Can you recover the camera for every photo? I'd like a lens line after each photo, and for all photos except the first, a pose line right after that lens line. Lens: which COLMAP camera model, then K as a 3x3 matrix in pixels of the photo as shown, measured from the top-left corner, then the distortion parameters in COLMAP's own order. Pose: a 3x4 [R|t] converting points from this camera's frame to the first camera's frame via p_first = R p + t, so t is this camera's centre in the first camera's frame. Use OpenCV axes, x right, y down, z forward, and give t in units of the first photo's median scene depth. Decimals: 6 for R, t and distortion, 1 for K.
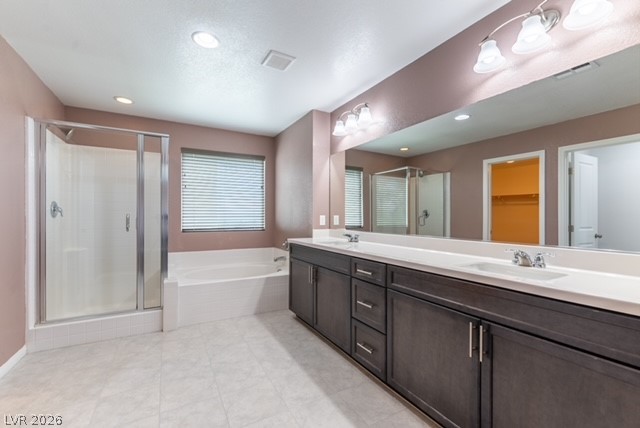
lens RADIAL K [[278.9, 0, 321.3], [0, 278.9, 214.9], [0, 0, 1]] dist [-0.002429, -0.000201]
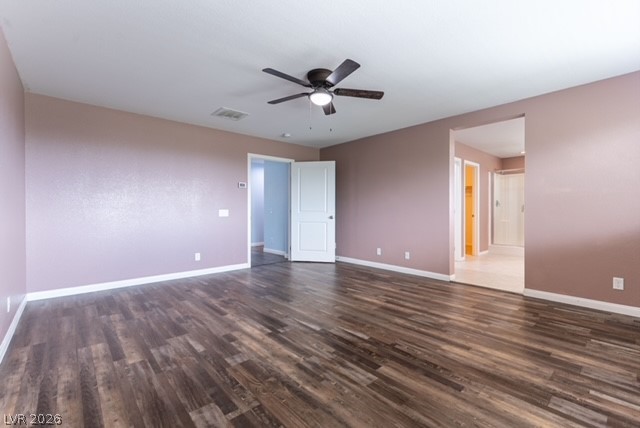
lens RADIAL K [[278.9, 0, 321.1], [0, 278.9, 212.3], [0, 0, 1]] dist [-0.002429, -0.000201]
pose [[0.218803, 0.002504, -0.975766, 1.145900], [0.004383, 0.999984, 0.003549, 0.044138], [0.975759, -0.005053, 0.218788, -1.097556]]
